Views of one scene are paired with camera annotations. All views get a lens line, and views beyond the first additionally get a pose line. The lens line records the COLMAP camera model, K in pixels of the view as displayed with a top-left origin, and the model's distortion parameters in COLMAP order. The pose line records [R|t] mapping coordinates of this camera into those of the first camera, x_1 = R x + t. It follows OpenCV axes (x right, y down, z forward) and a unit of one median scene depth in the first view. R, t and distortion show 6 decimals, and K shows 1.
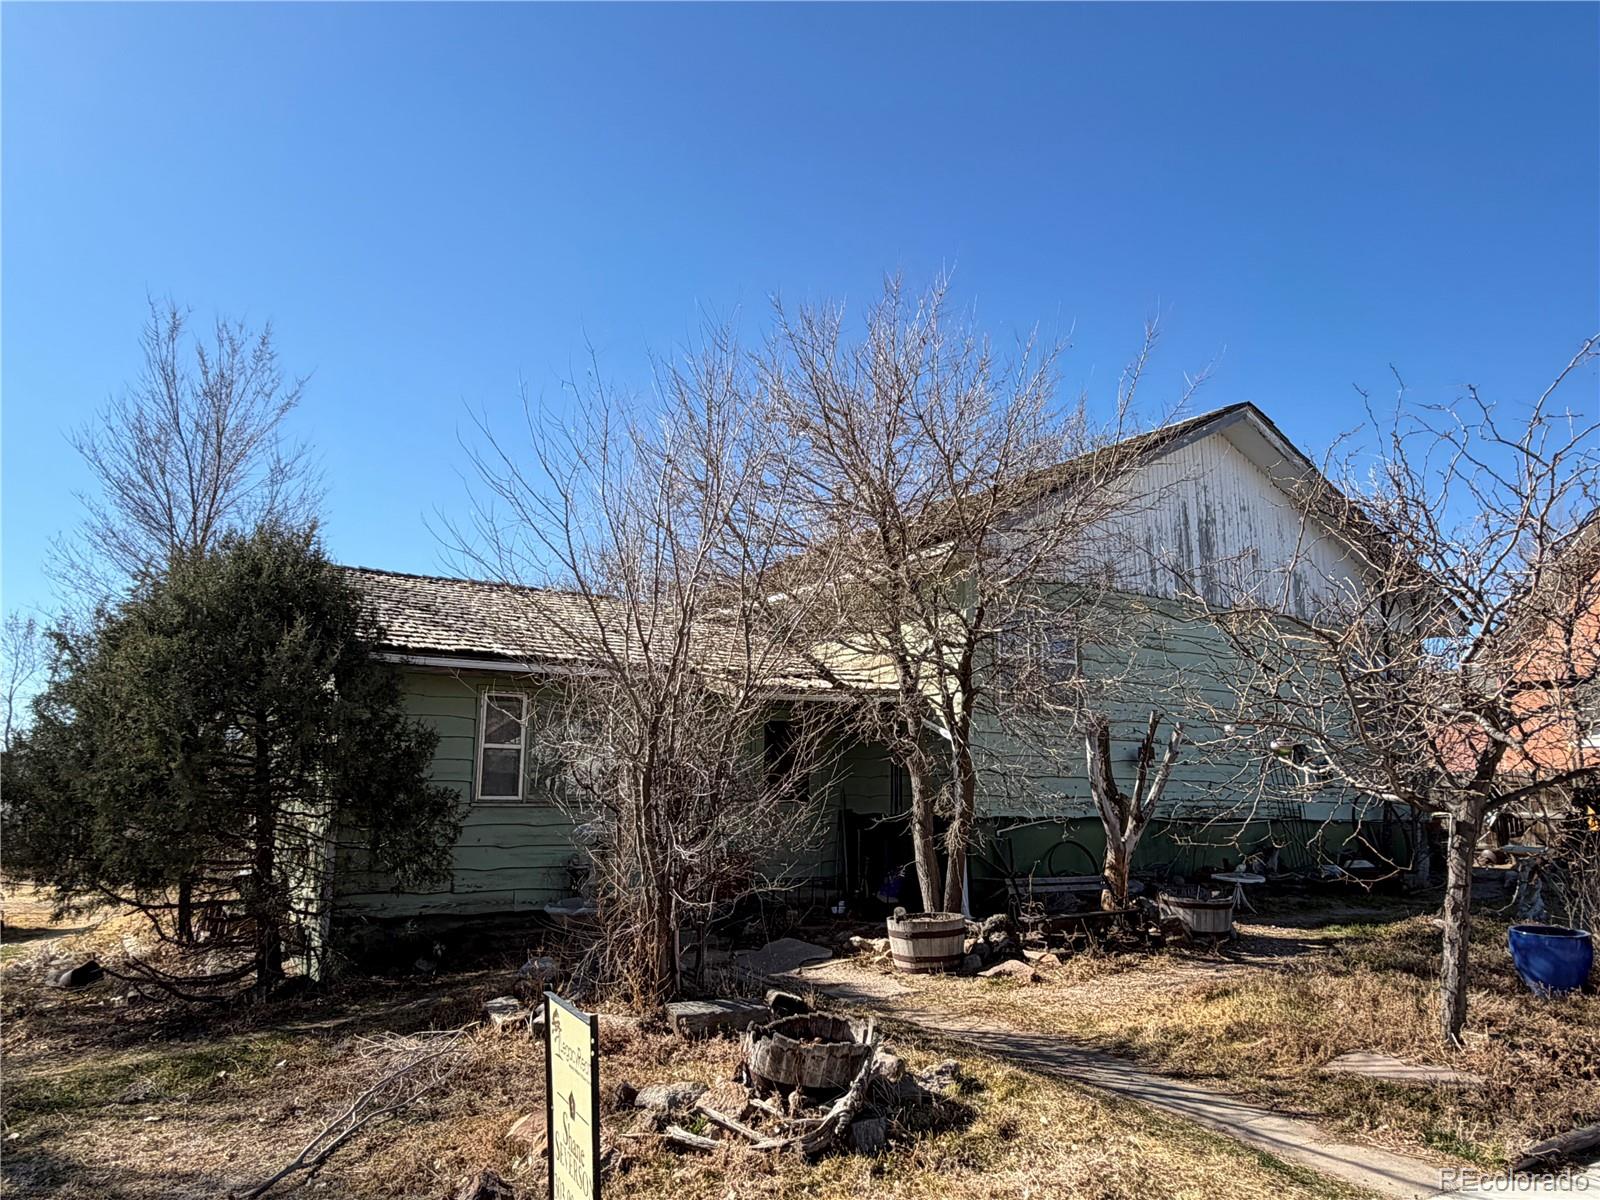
lens RADIAL K [[1109.2, 0, 800.0], [0, 1109.2, 600.0], [0, 0, 1]] dist [-0.004508, -0.001750]
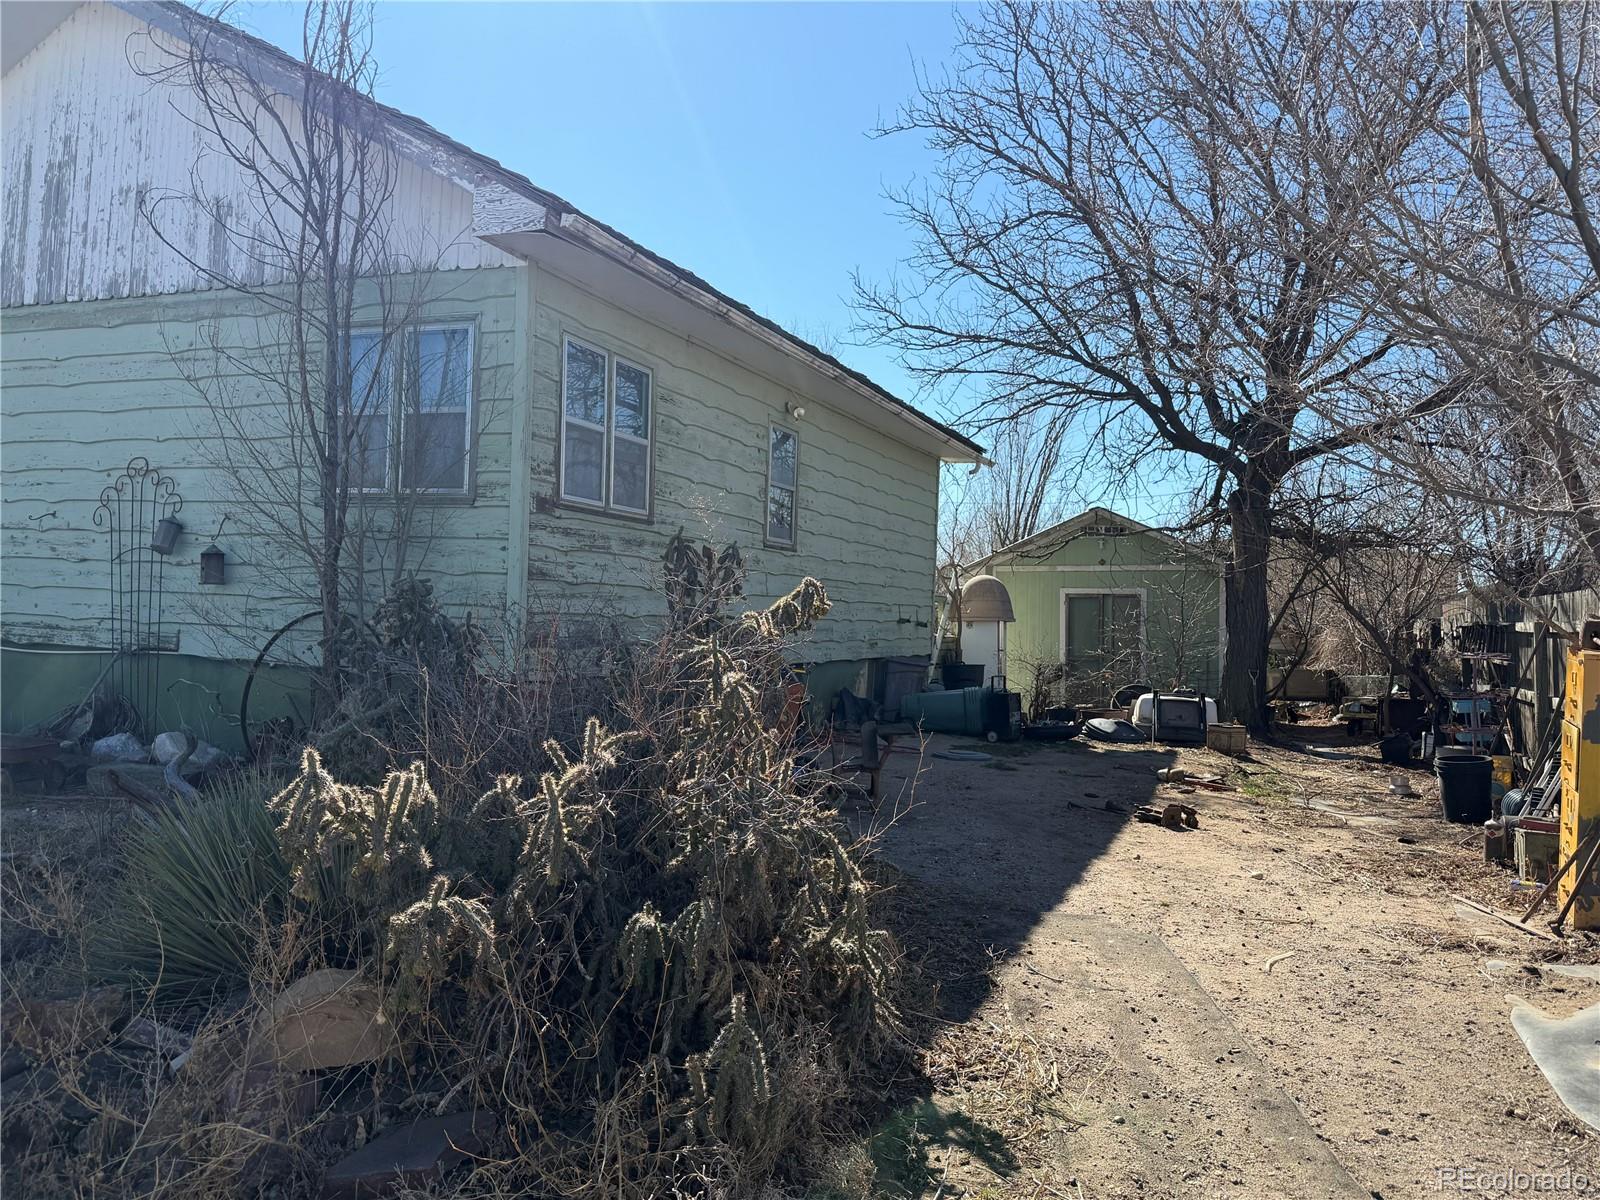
lens RADIAL K [[1156.6, 0, 800.0], [0, 1156.6, 600.0], [0, 0, 1]] dist [-0.004226, 0.000599]
pose [[0.606323, -0.001537, -0.795217, 1.411002], [0.108200, 0.990858, 0.080583, 0.200929], [0.787823, -0.134902, 0.600946, 1.147074]]
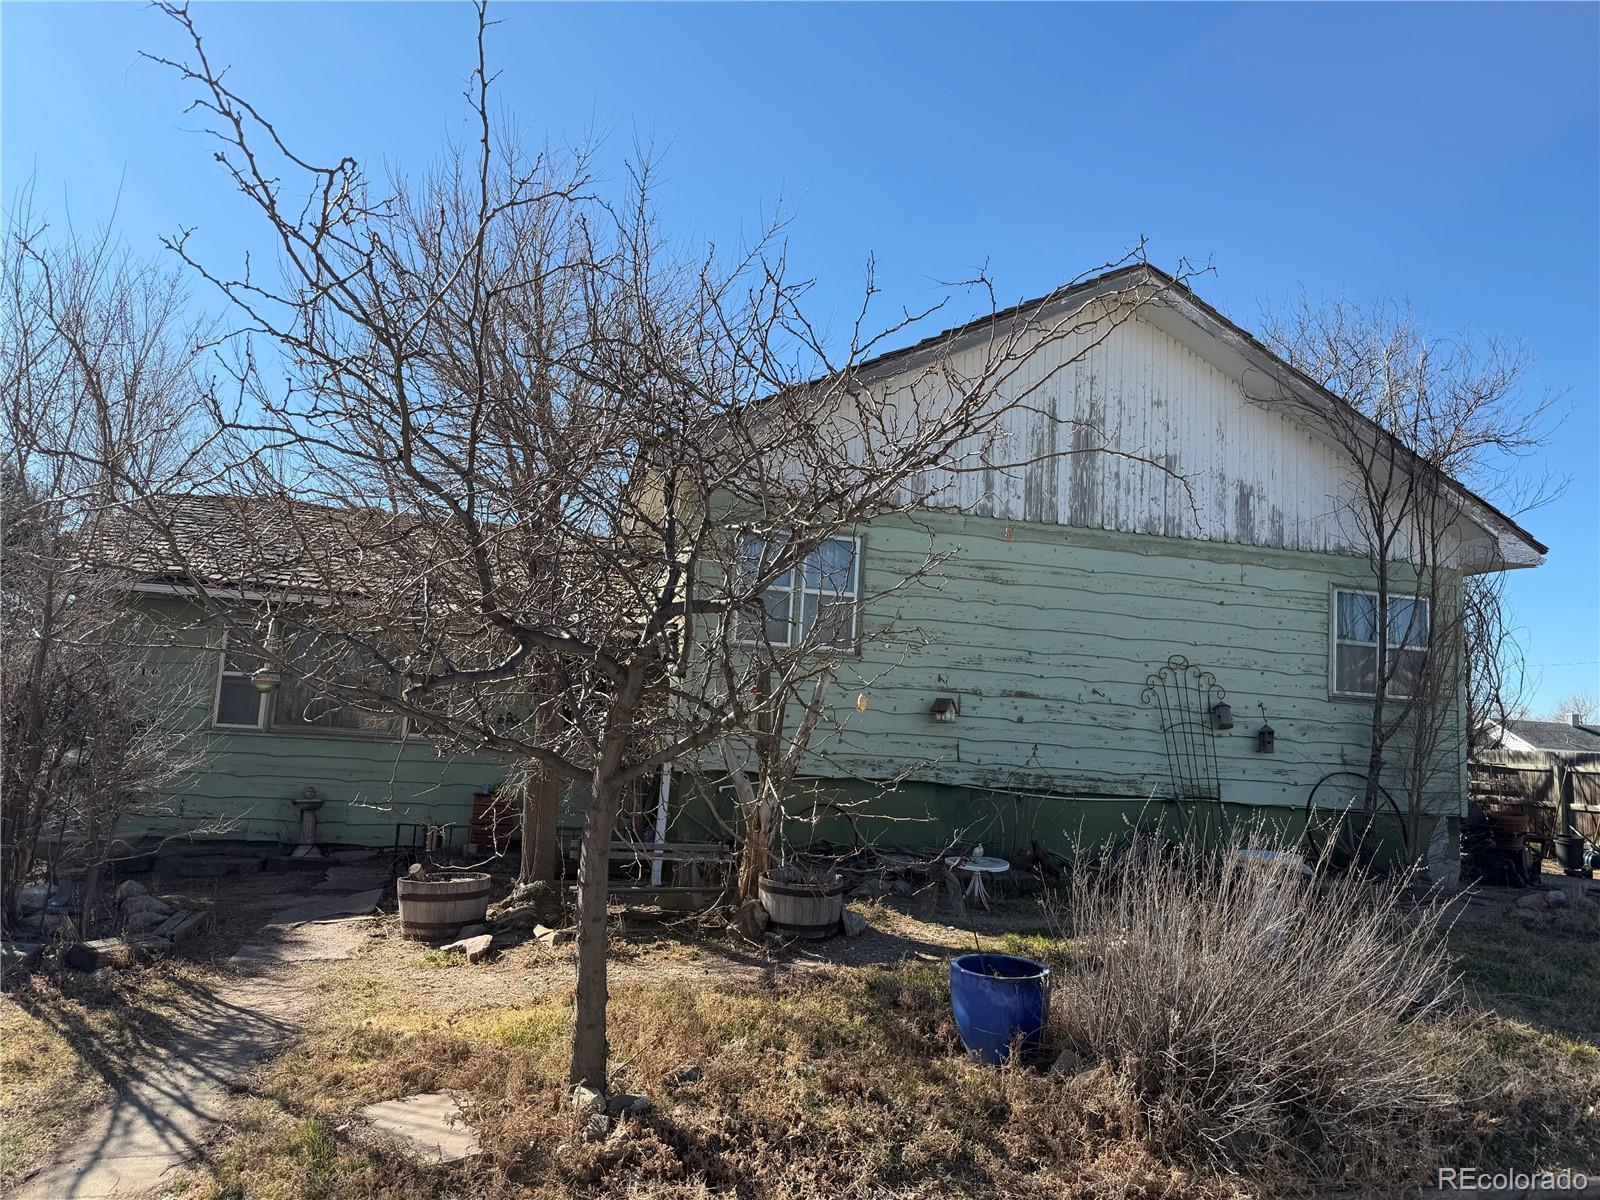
lens RADIAL K [[1129.3, 0, 800.0], [0, 1129.3, 600.0], [0, 0, 1]] dist [0.061800, -0.059680]
pose [[0.946688, 0.006807, -0.322079, 0.548423], [0.008581, 0.998889, 0.046332, 0.021994], [0.322036, -0.046626, 0.945579, 0.200232]]
